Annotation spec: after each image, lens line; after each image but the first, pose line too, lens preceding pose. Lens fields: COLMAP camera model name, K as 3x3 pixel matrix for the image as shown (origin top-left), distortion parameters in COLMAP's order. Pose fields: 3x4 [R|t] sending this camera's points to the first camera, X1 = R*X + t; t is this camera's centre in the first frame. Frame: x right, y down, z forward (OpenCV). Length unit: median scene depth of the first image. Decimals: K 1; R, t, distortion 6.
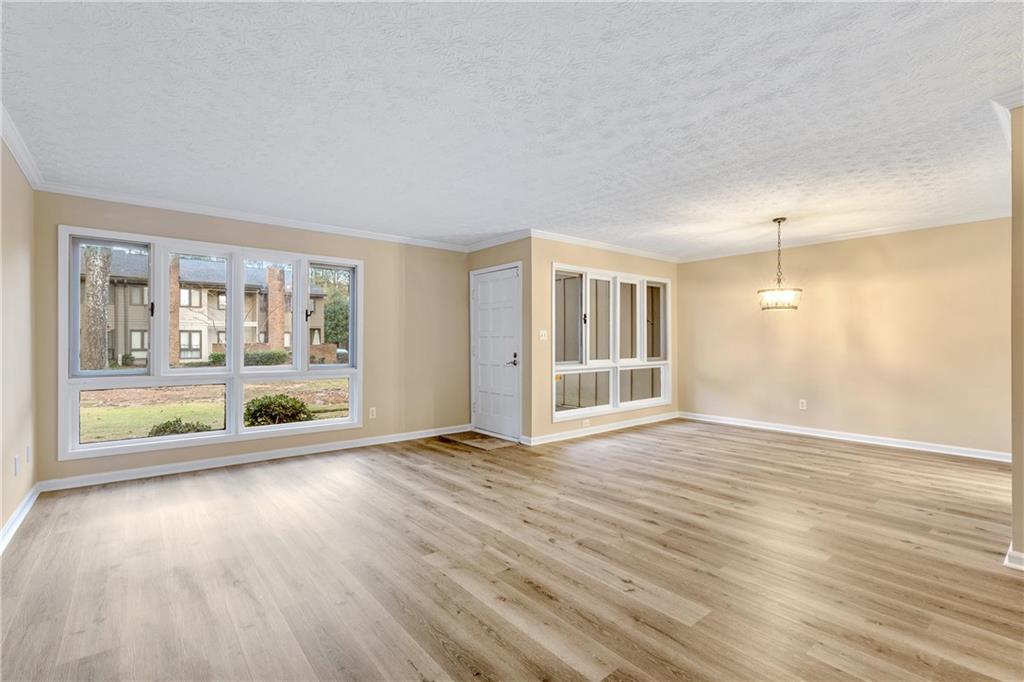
lens RADIAL K [[465.1, 0, 508.0], [0, 465.1, 333.1], [0, 0, 1]] dist [-0.011286, 0.005266]
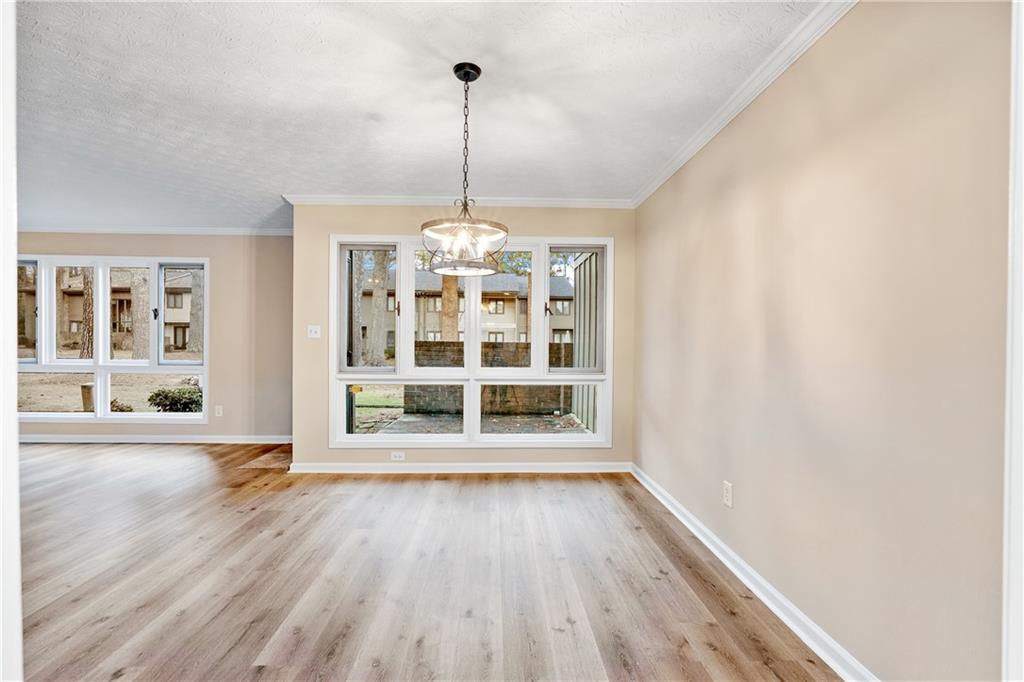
lens RADIAL K [[456.7, 0, 516.2], [0, 456.7, 343.1], [0, 0, 1]] dist [-0.016557, 0.000074]
pose [[0.811097, 0.010231, -0.584822, 1.155140], [0.001469, 0.999808, 0.019528, 0.013788], [0.584910, -0.016698, 0.810927, 0.870378]]
